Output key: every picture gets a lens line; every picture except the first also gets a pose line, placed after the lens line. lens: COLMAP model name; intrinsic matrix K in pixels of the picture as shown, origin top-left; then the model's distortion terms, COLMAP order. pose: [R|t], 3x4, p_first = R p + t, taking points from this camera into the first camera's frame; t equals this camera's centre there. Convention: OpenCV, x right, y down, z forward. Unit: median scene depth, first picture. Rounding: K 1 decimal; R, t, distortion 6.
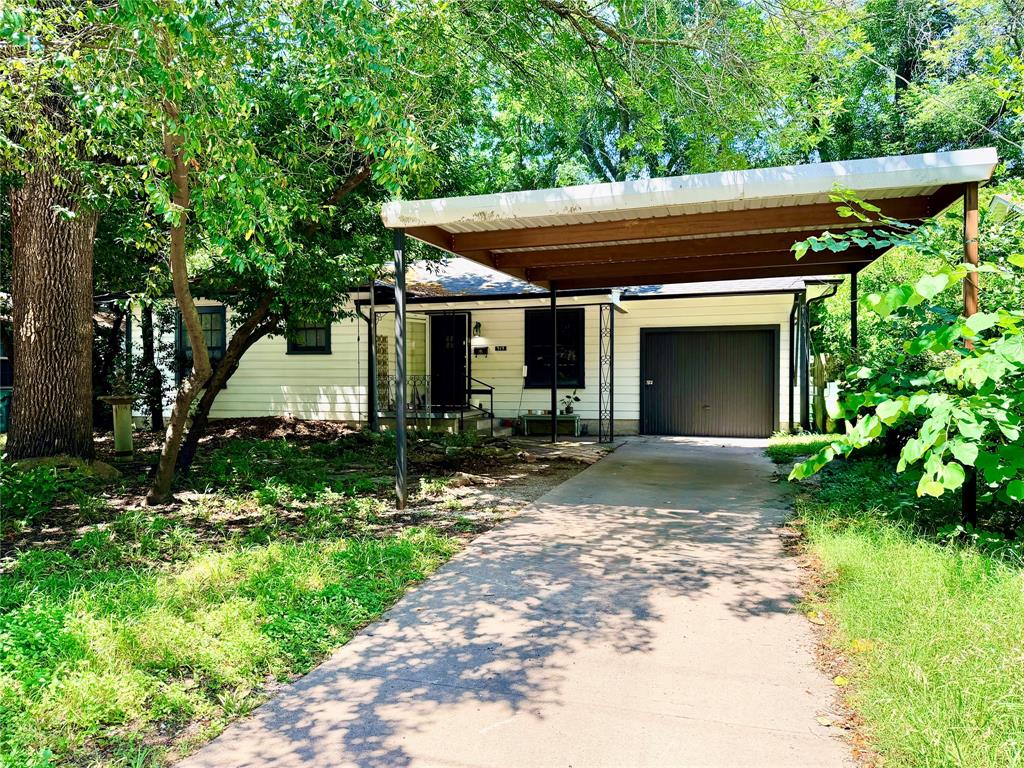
lens RADIAL K [[698.4, 0, 512.0], [0, 698.4, 384.0], [0, 0, 1]] dist [-0.008903, -0.001730]
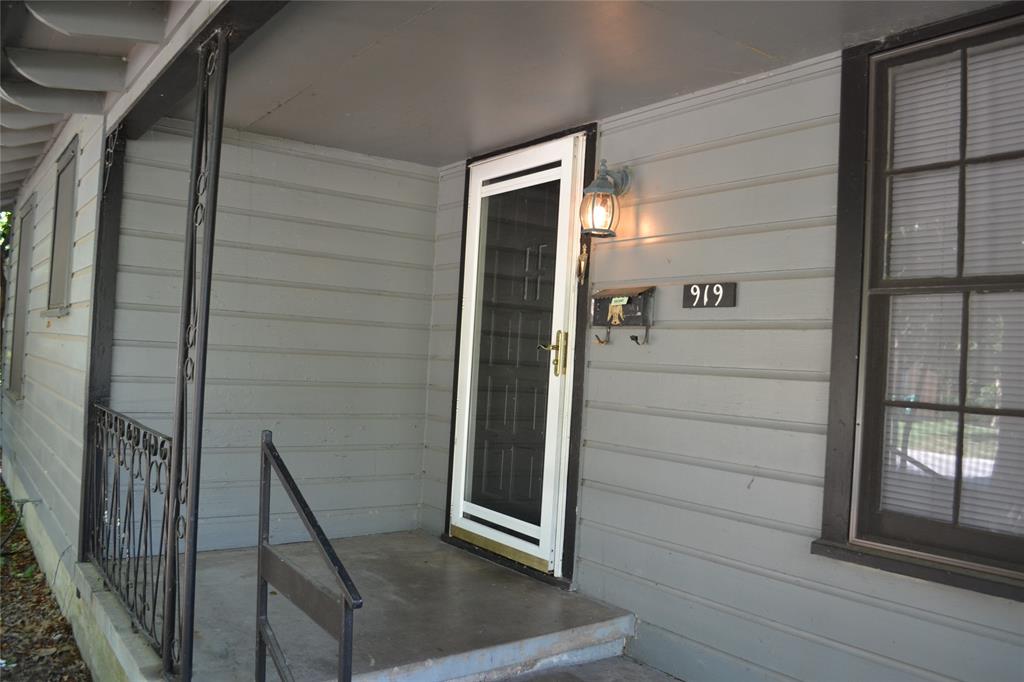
lens RADIAL K [[820.3, 0, 516.2], [0, 820.3, 338.7], [0, 0, 1]] dist [-0.082568, 0.013974]
pose [[0.809277, 0.029771, -0.586672, 0.068585], [-0.057722, 0.997912, -0.028985, -0.032187], [0.584584, 0.057321, 0.809306, 0.837848]]
